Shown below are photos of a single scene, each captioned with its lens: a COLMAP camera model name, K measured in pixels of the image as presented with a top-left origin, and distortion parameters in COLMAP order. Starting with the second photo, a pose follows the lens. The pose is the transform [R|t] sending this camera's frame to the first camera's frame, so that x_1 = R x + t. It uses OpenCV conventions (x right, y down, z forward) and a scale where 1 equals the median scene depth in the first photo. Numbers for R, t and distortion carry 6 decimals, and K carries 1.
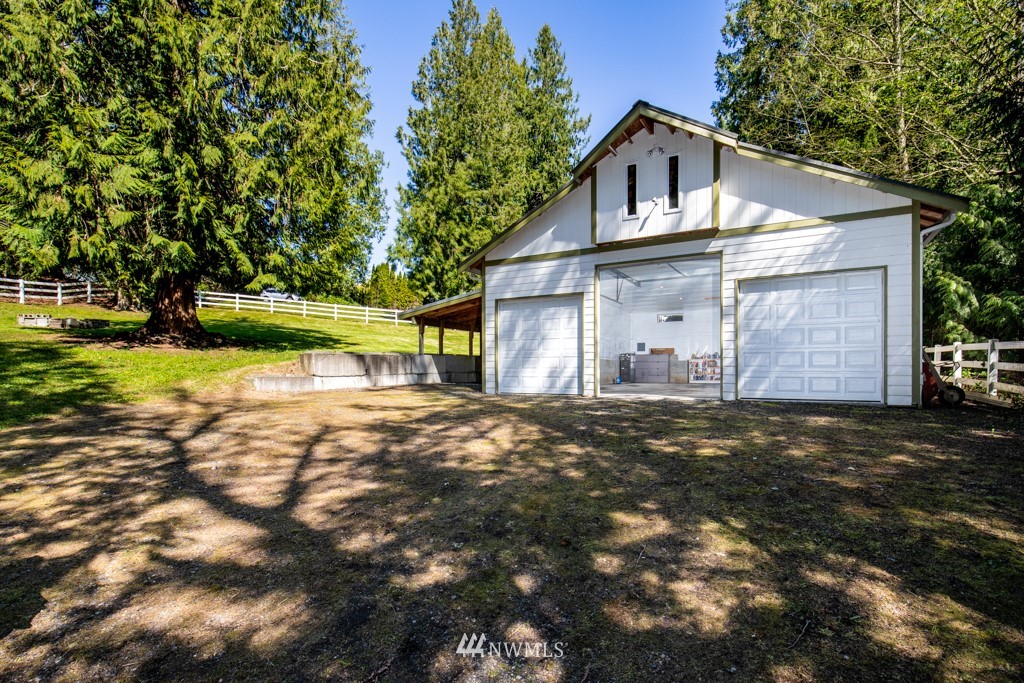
lens RADIAL K [[507.8, 0, 513.7], [0, 507.8, 373.3], [0, 0, 1]] dist [0.007649, -0.000791]
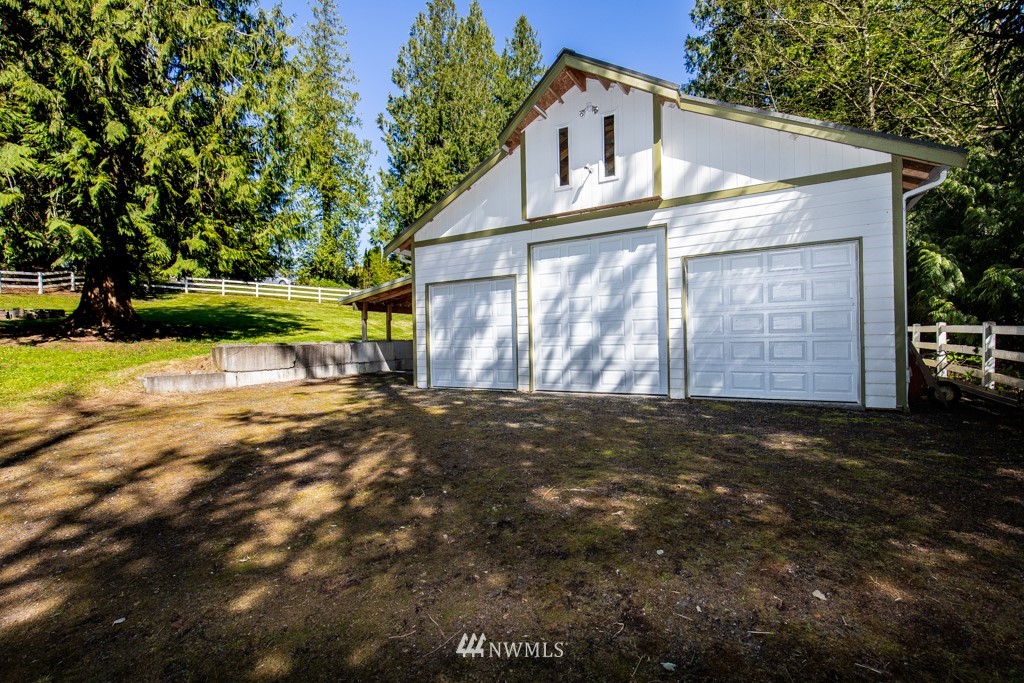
lens RADIAL K [[458.6, 0, 513.2], [0, 458.6, 343.2], [0, 0, 1]] dist [0.009948, -0.003681]
pose [[0.999815, -0.017142, -0.008718, 0.122910], [0.017119, 0.999850, -0.002790, -0.033428], [0.008765, 0.002640, 0.999958, 0.178689]]
